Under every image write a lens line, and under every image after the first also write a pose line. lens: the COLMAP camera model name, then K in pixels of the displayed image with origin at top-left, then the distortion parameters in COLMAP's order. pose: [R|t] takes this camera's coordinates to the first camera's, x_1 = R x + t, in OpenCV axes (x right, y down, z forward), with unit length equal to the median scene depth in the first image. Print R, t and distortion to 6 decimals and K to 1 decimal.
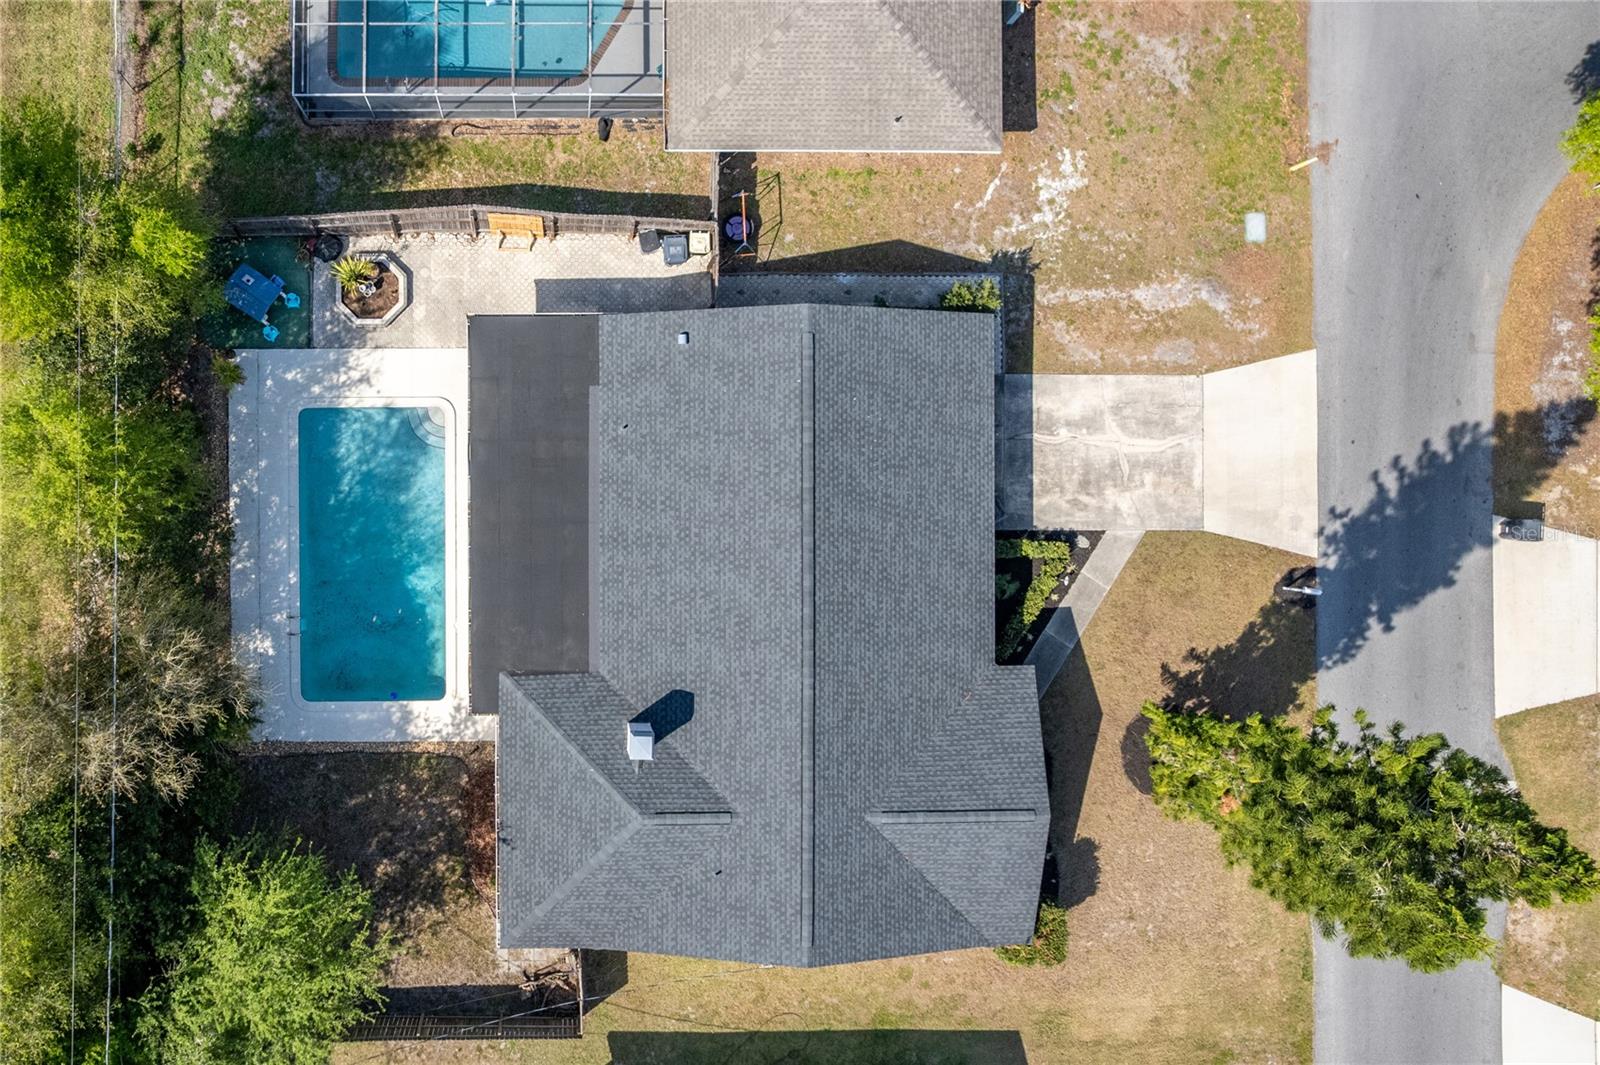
lens RADIAL K [[1023.9, 0, 792.1], [0, 1023.9, 533.6], [0, 0, 1]] dist [-0.078165, 0.068931]
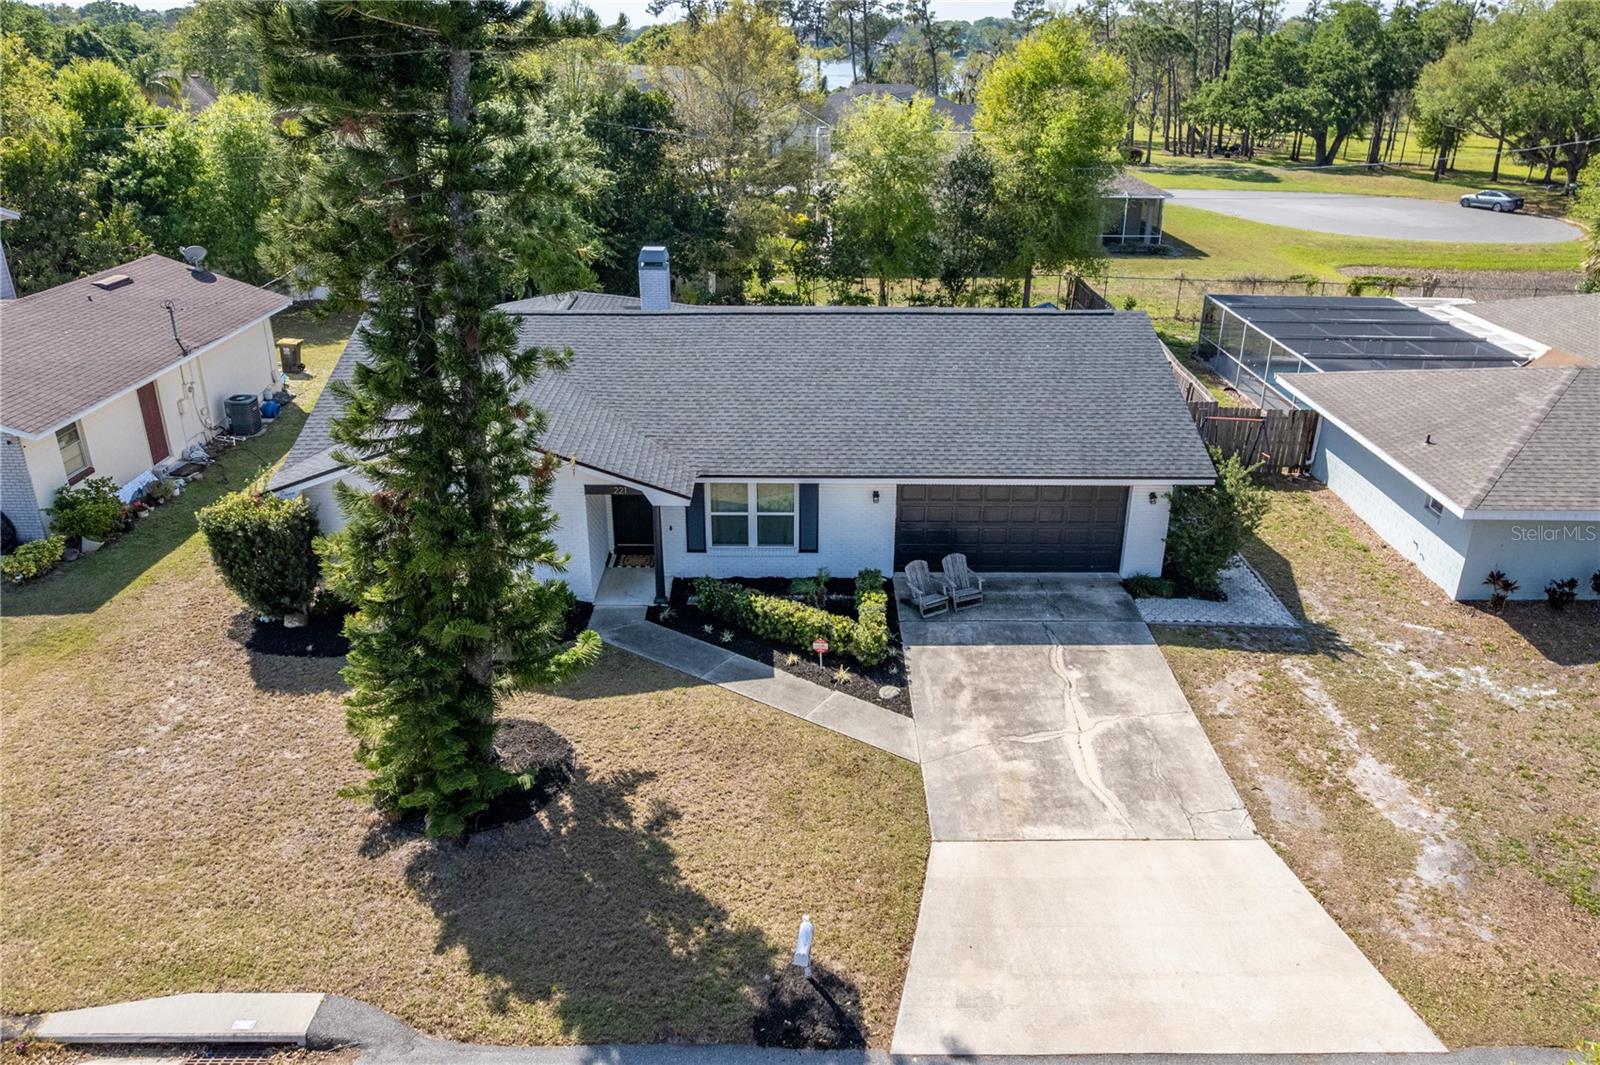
lens RADIAL K [[1151.9, 0, 805.0], [0, 1151.9, 534.7], [0, 0, 1]] dist [-0.095287, 0.098069]
pose [[0.005488, 0.403351, -0.915029, 0.828515], [-0.999923, -0.008008, -0.009527, 0.061104], [-0.011170, 0.915010, 0.403276, 0.662019]]
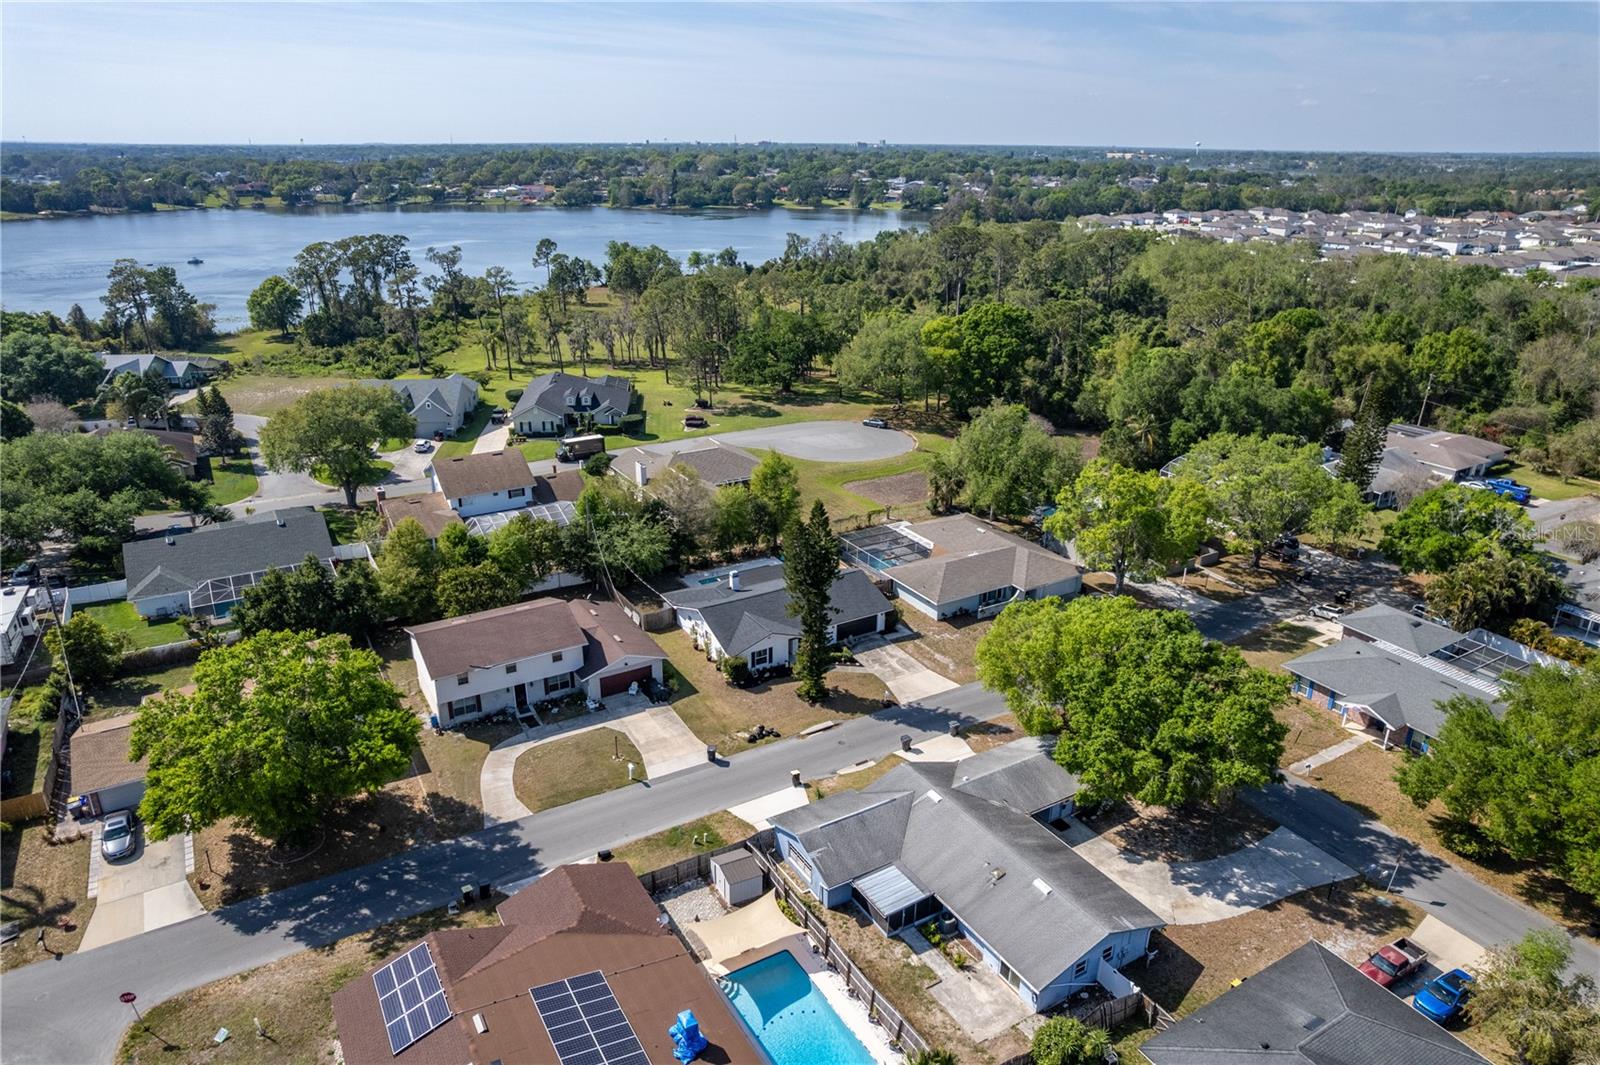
lens RADIAL K [[1023.9, 0, 792.1], [0, 1023.9, 533.6], [0, 0, 1]] dist [-0.078165, 0.068931]
pose [[0.505278, 0.315301, -0.803293, 2.466523], [-0.862919, 0.175906, -0.473738, 1.520977], [-0.008066, 0.932546, 0.360961, -0.436104]]
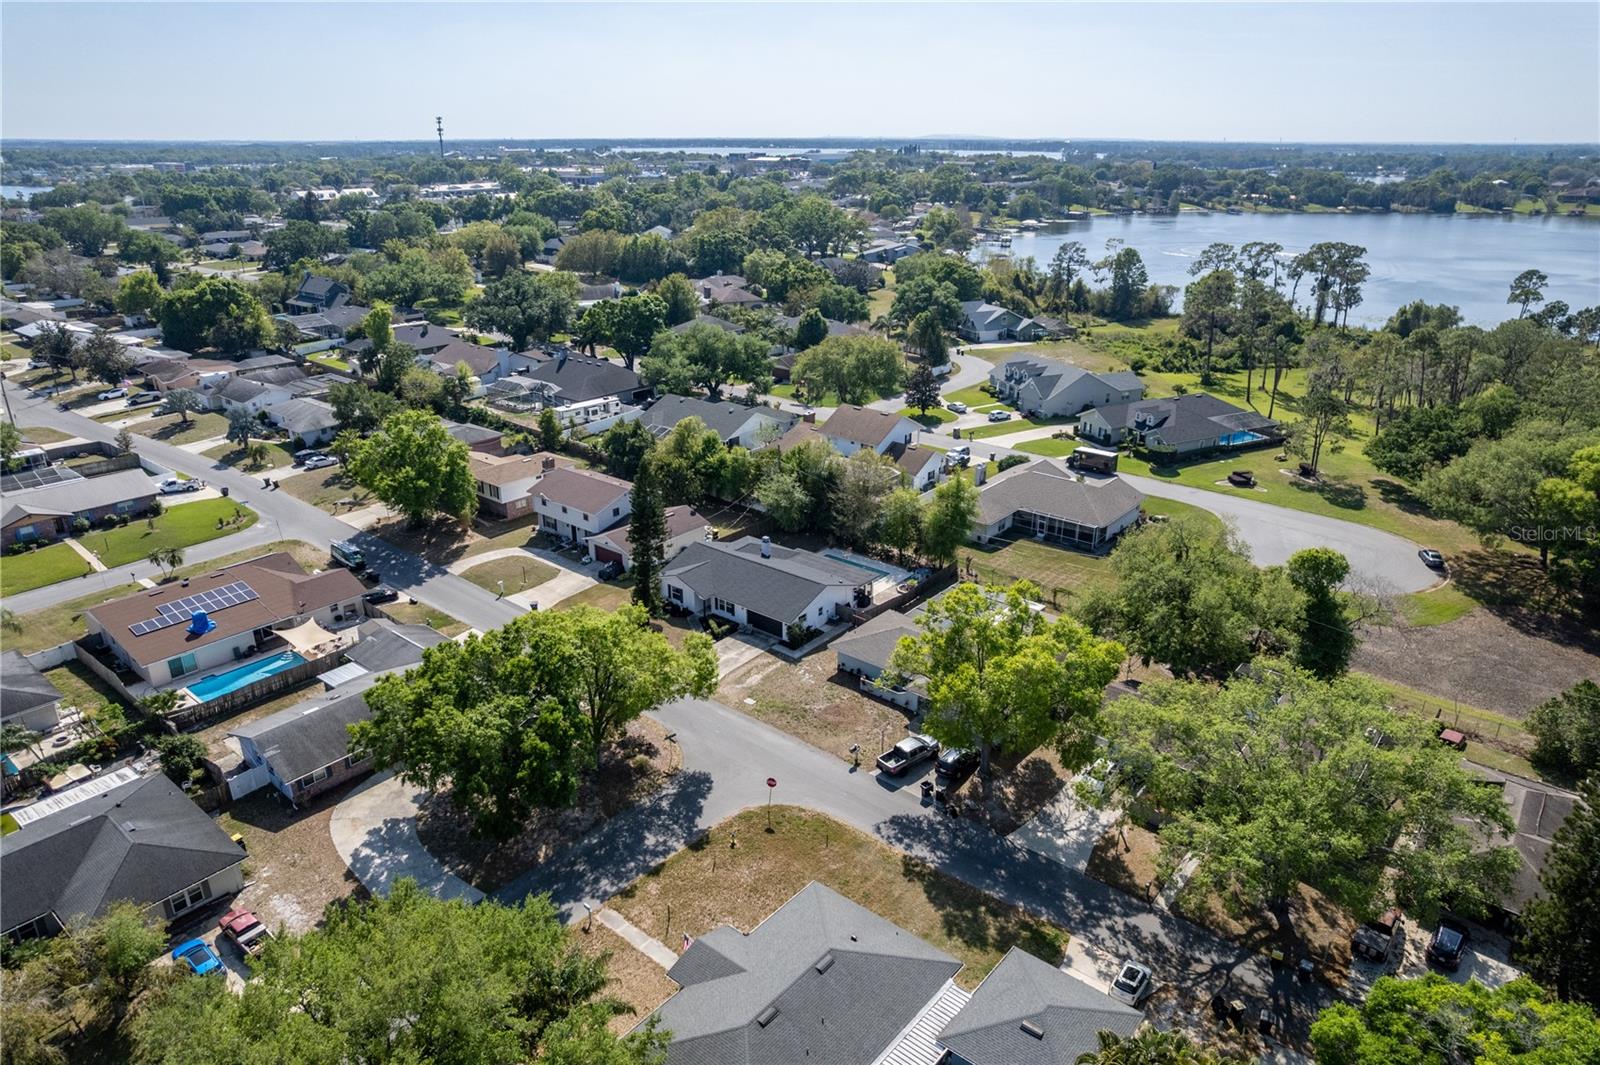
lens RADIAL K [[1023.9, 0, 792.1], [0, 1023.9, 533.6], [0, 0, 1]] dist [-0.078165, 0.068931]
pose [[-0.642605, 0.279911, -0.713238, 2.278603], [-0.766193, -0.238058, 0.596889, -1.968849], [-0.002716, 0.930042, 0.367443, -0.466326]]
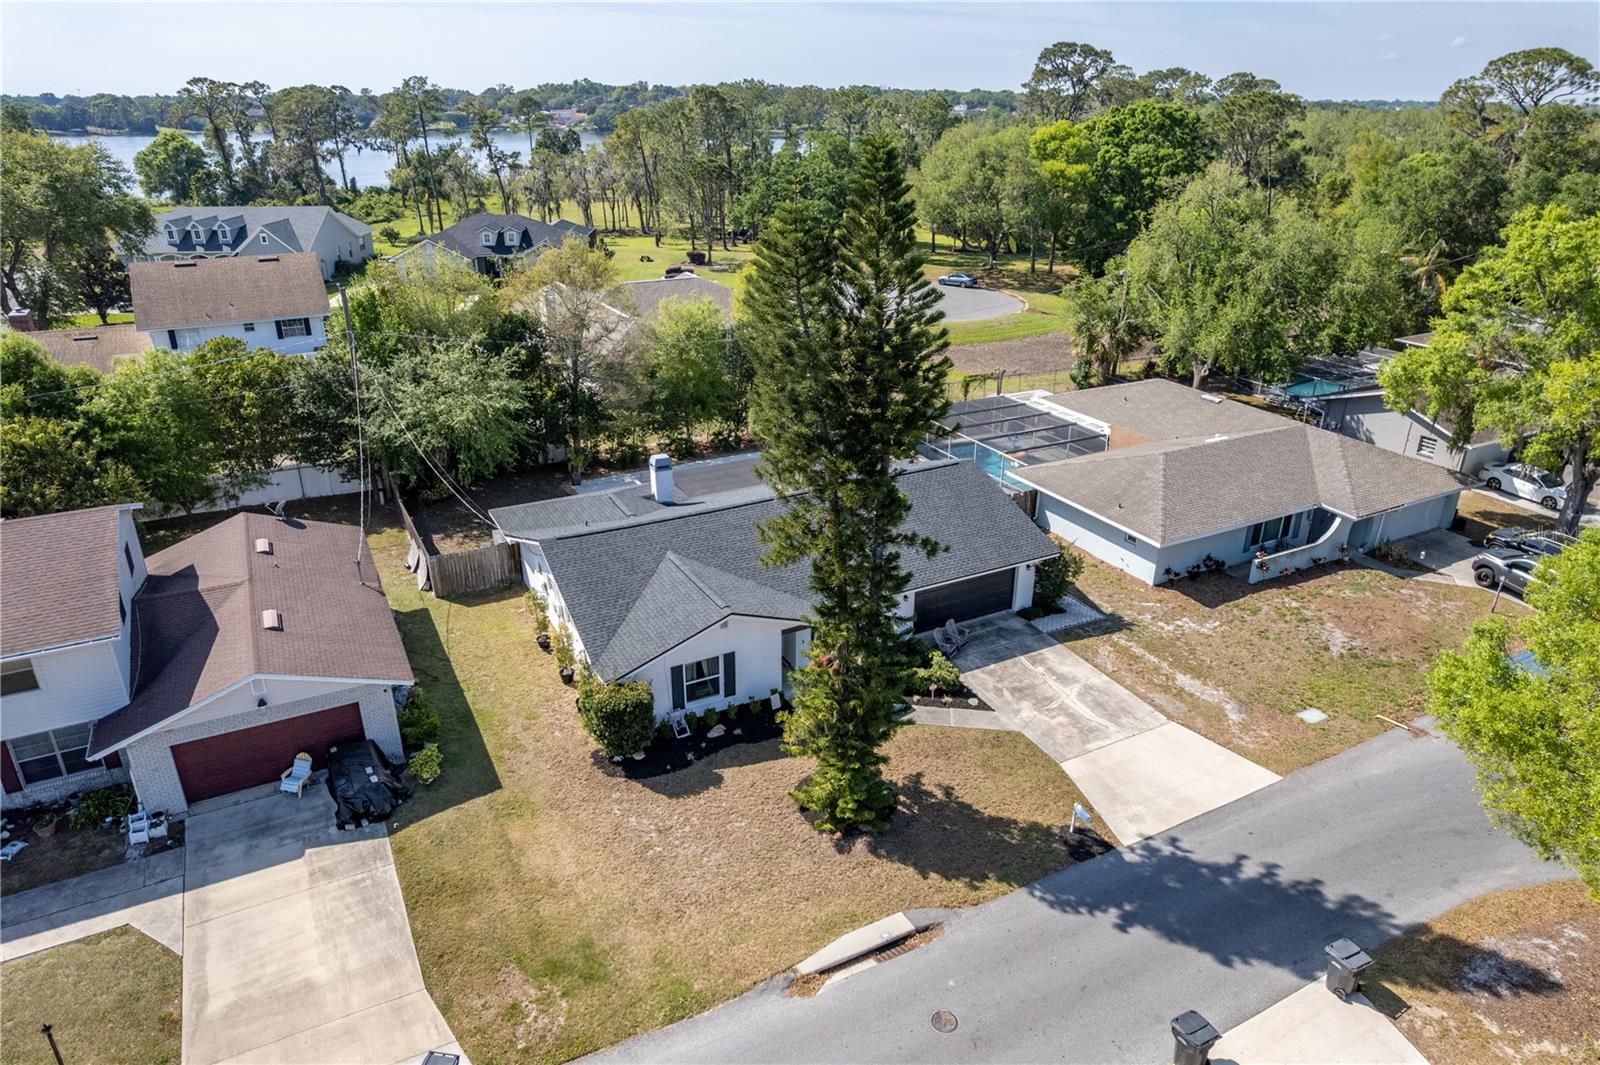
lens RADIAL K [[1023.9, 0, 792.1], [0, 1023.9, 533.6], [0, 0, 1]] dist [-0.078165, 0.068931]
pose [[0.463601, 0.352449, -0.812929, 1.008919], [-0.886025, 0.178367, -0.427954, 0.606904], [-0.005832, 0.918675, 0.394970, 0.408641]]
